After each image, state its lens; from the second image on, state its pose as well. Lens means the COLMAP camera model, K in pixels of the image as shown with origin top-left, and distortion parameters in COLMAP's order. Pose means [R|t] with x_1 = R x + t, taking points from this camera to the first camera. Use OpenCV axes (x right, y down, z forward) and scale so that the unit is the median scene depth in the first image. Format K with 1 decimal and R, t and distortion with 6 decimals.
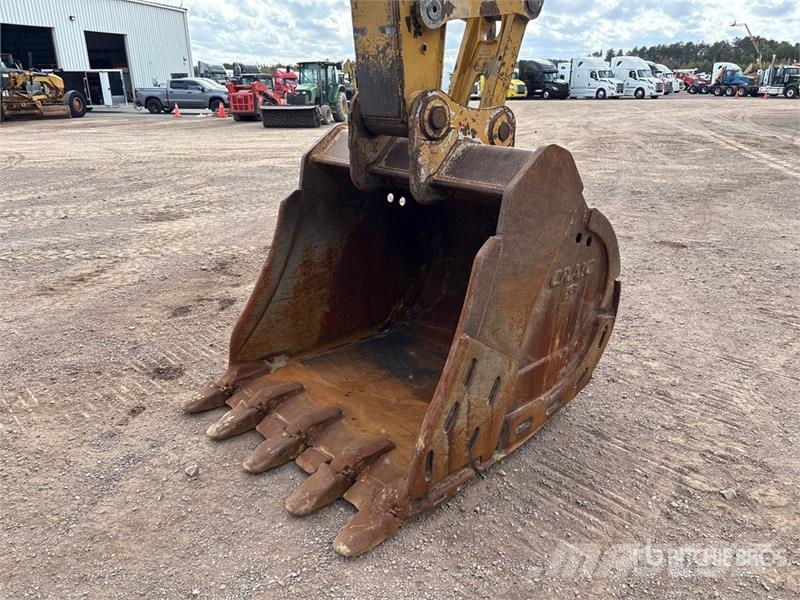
lens RADIAL K [[603.3, 0, 403.9], [0, 603.3, 303.7], [0, 0, 1]] dist [0.057383, -0.063093]
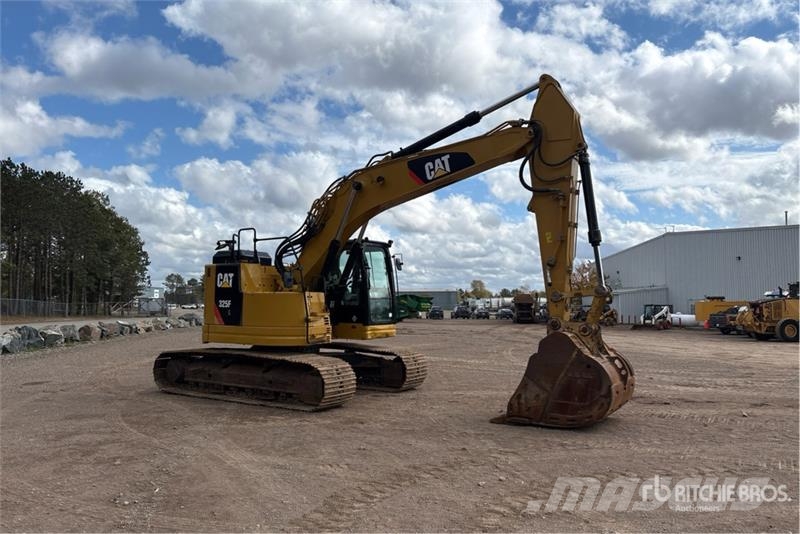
lens RADIAL K [[605.0, 0, 410.1], [0, 605.0, 266.7], [0, 0, 1]] dist [0.077603, -0.089645]
pose [[0.258210, -0.054756, -0.964536, 0.265936], [-0.337214, 0.930489, -0.143097, 0.014660], [0.905325, 0.362204, 0.221797, -0.055963]]
